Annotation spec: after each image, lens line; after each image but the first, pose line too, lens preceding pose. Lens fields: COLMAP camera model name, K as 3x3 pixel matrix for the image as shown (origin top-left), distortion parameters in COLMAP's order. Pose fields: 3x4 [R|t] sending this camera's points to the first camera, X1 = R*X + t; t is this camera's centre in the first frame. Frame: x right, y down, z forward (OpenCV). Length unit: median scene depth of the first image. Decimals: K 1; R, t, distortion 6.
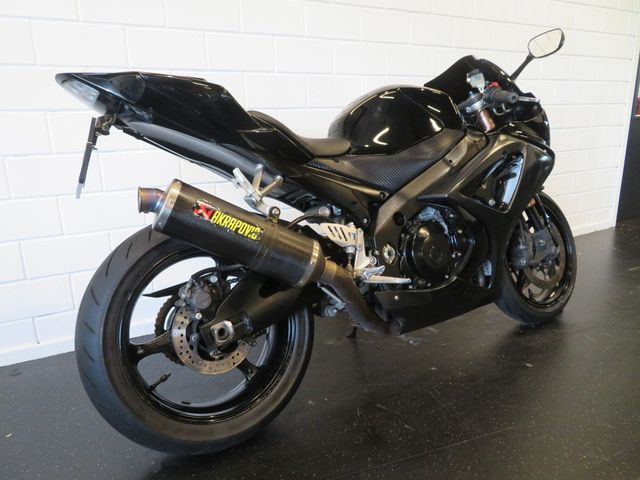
lens RADIAL K [[467.3, 0, 320.0], [0, 467.3, 240.0], [0, 0, 1]] dist [0.007135, -0.001508]
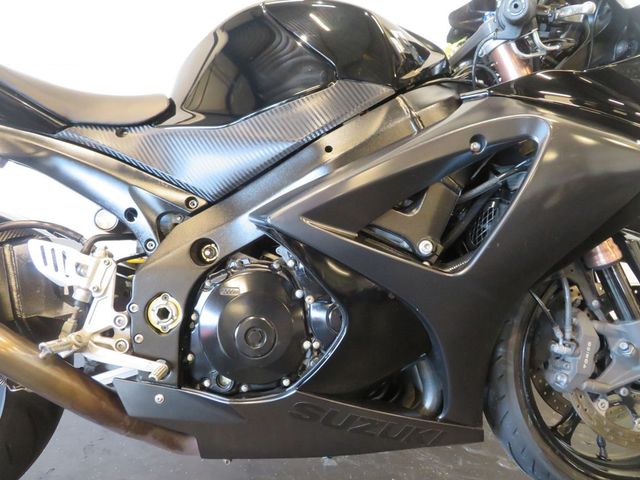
lens RADIAL K [[467.3, 0, 320.0], [0, 467.3, 240.0], [0, 0, 1]] dist [0.007135, -0.001508]
pose [[0.867917, 0.155987, -0.471580, 0.701113], [-0.133014, 0.987724, 0.081910, -0.158240], [0.478568, -0.008364, 0.878011, 0.795628]]
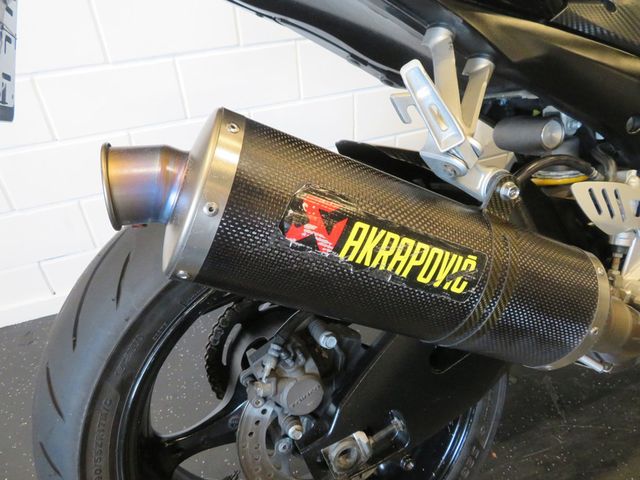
lens RADIAL K [[467.3, 0, 320.0], [0, 467.3, 240.0], [0, 0, 1]] dist [0.007135, -0.001508]
pose [[0.989997, 0.060238, -0.127584, -0.198606], [-0.014451, 0.942813, 0.333009, -0.148294], [0.140347, -0.327834, 0.934252, 0.680842]]
